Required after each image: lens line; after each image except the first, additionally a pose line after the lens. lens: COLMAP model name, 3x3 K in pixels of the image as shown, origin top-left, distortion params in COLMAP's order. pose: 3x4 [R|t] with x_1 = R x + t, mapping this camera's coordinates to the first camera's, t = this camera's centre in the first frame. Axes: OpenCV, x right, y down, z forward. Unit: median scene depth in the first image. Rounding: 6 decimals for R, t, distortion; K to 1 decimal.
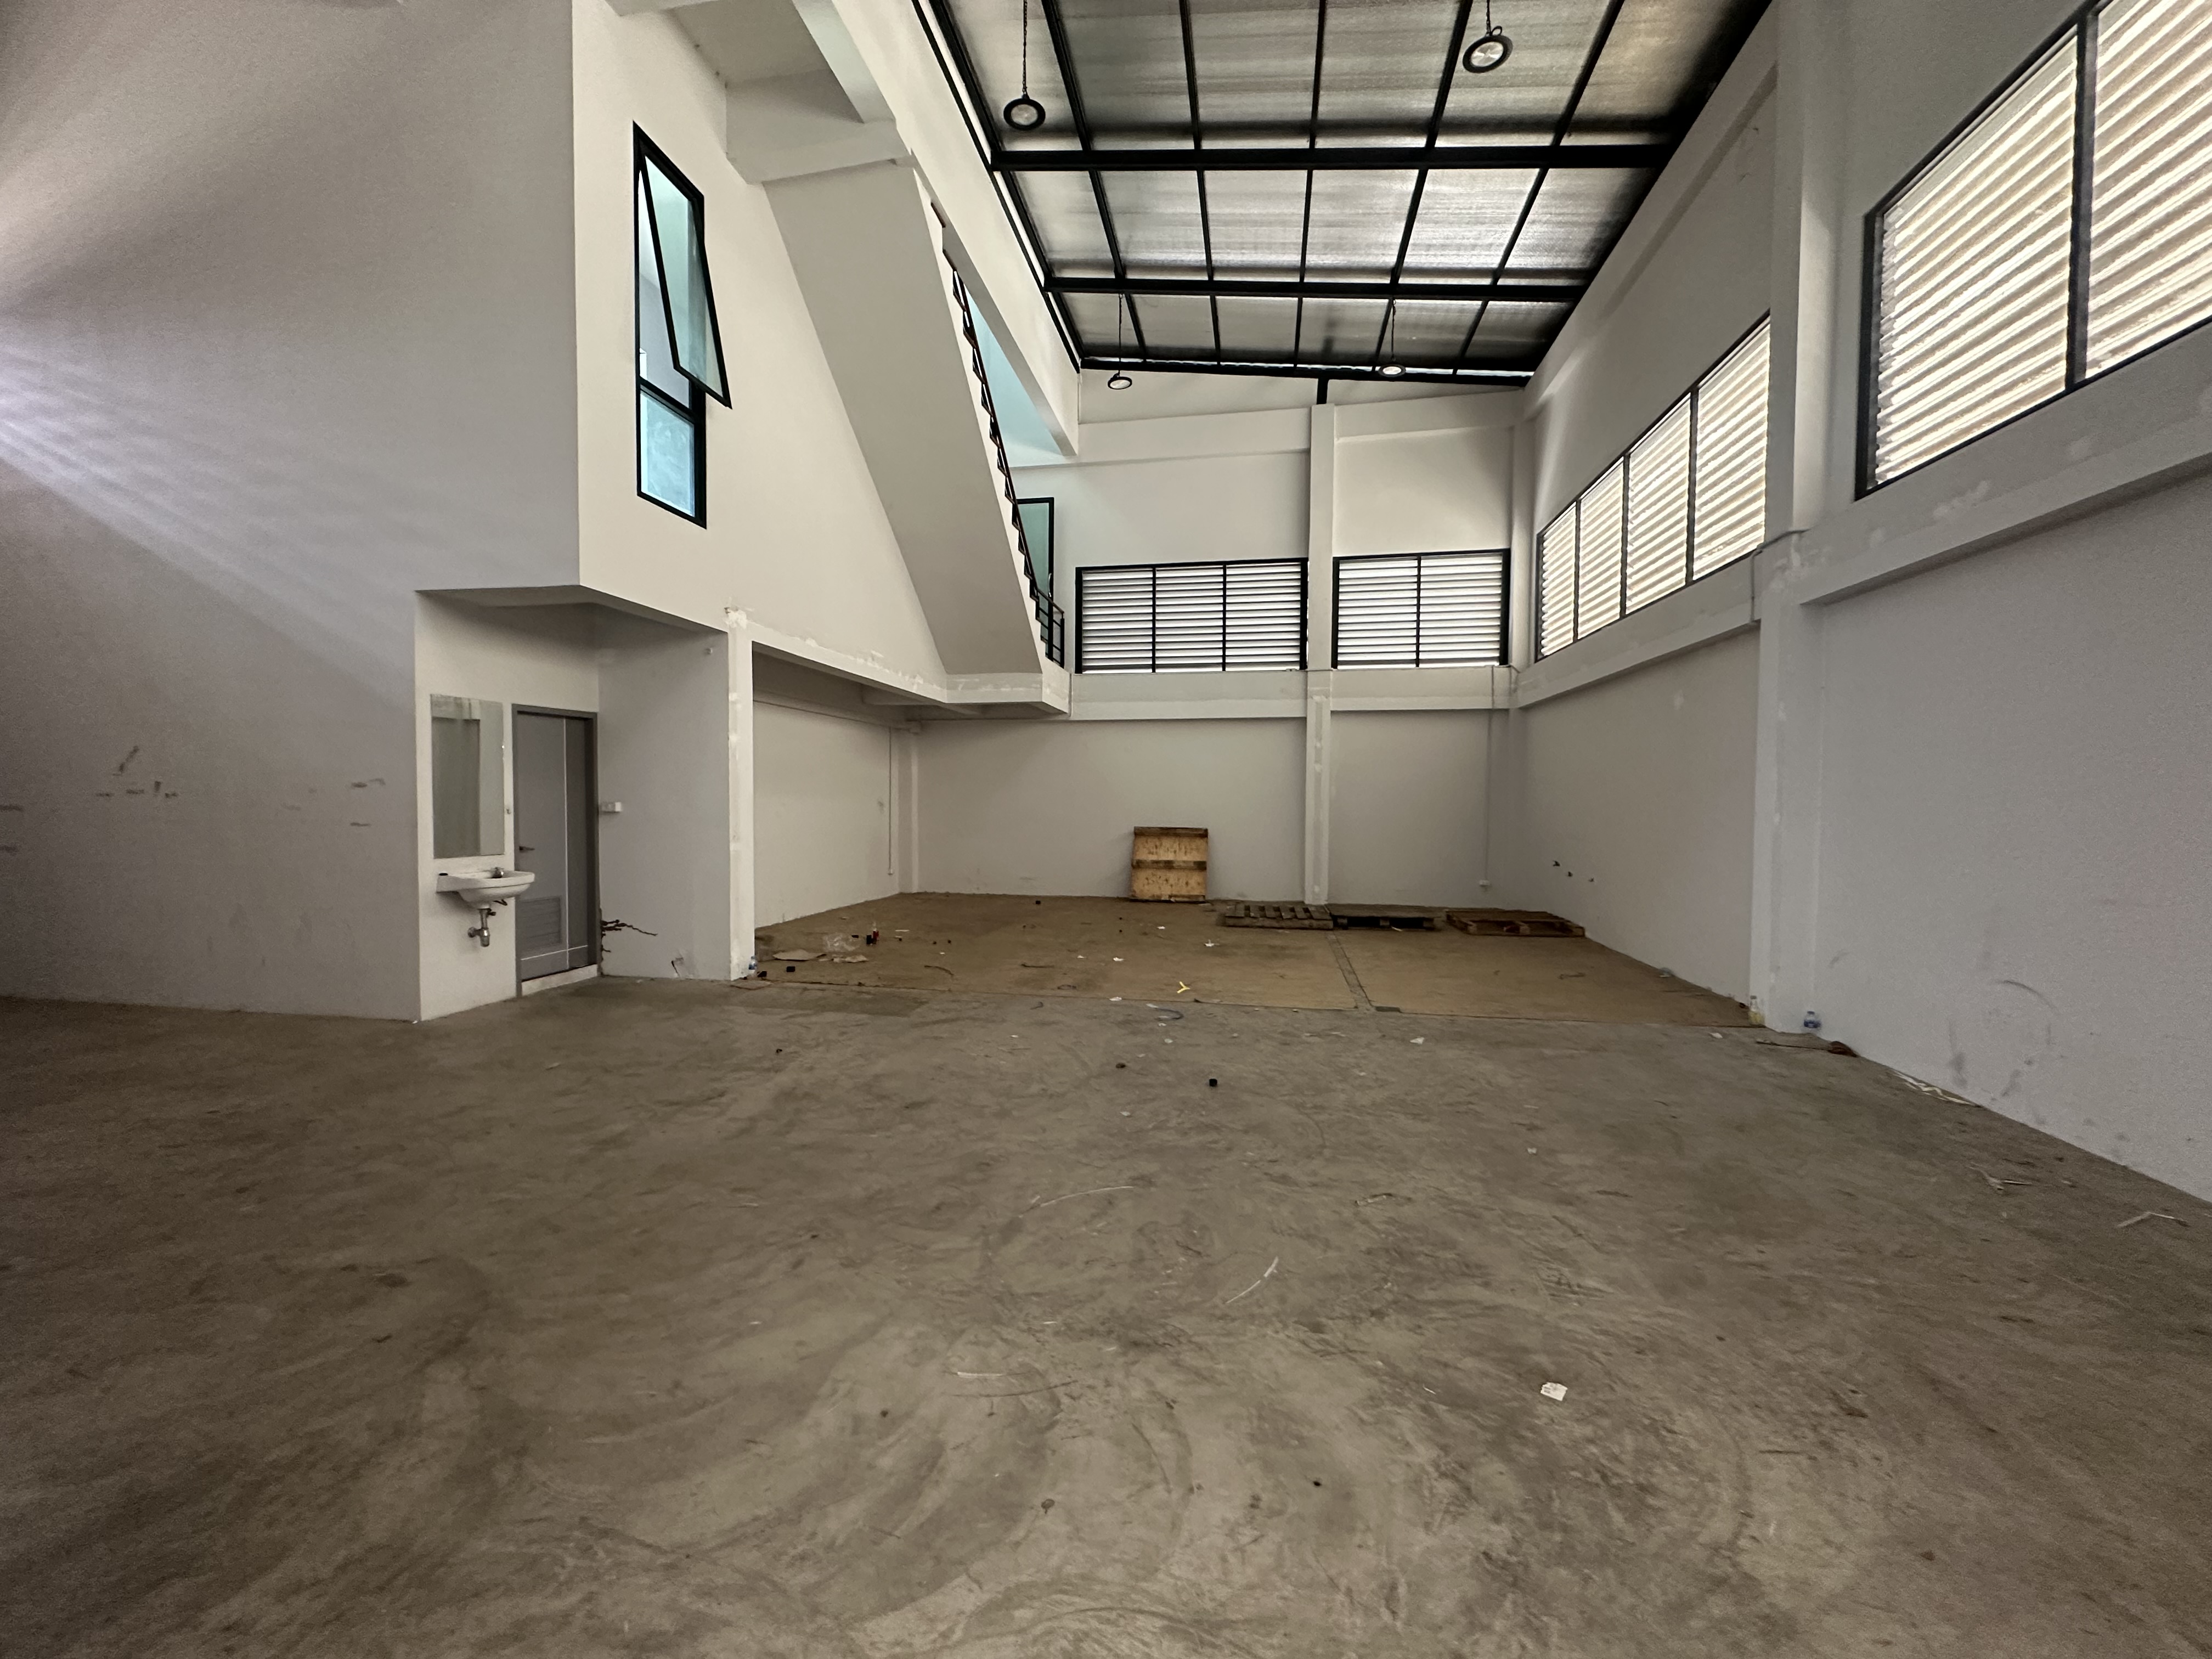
lens RADIAL K [[883.1, 0, 1109.7], [0, 883.1, 830.9], [0, 0, 1]] dist [-0.000742, -0.000105]
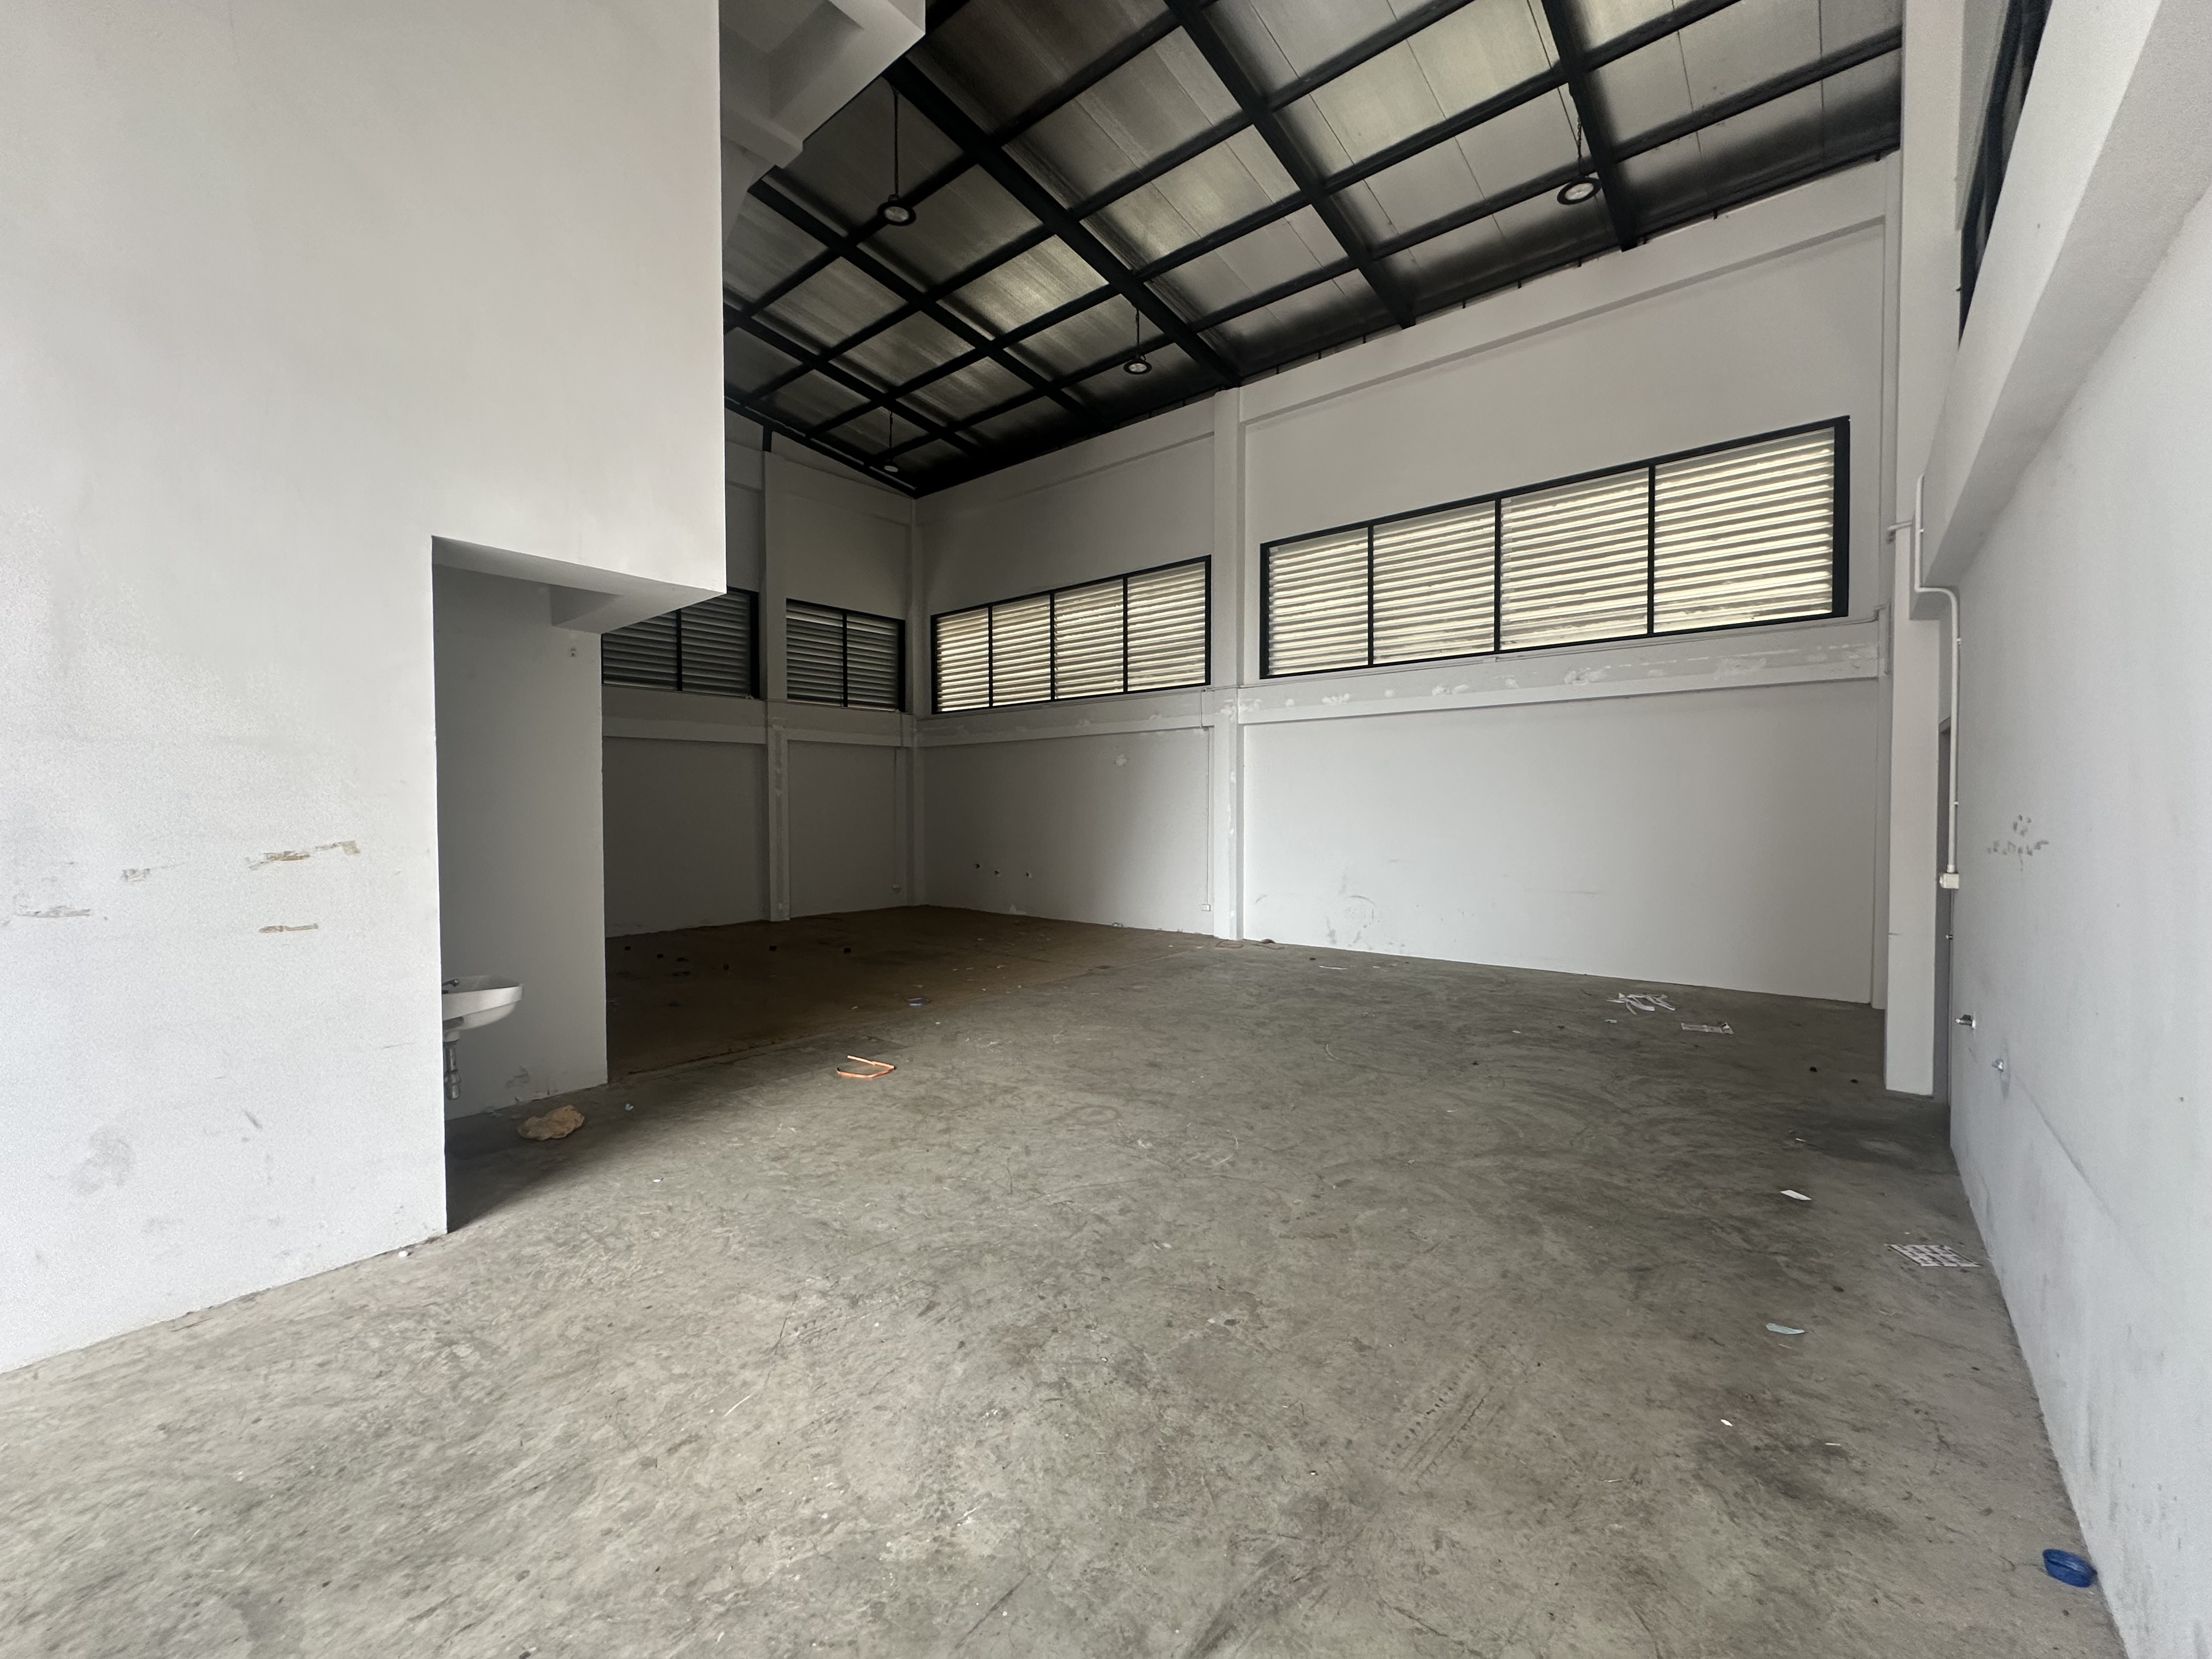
lens RADIAL K [[883.1, 0, 1110.4], [0, 883.1, 825.9], [0, 0, 1]] dist [-0.000742, -0.000105]
pose [[0.483957, -0.027056, 0.874673, -1.399837], [0.037943, 0.999231, 0.009915, -0.073276], [-0.874269, 0.028389, 0.484611, 0.371770]]
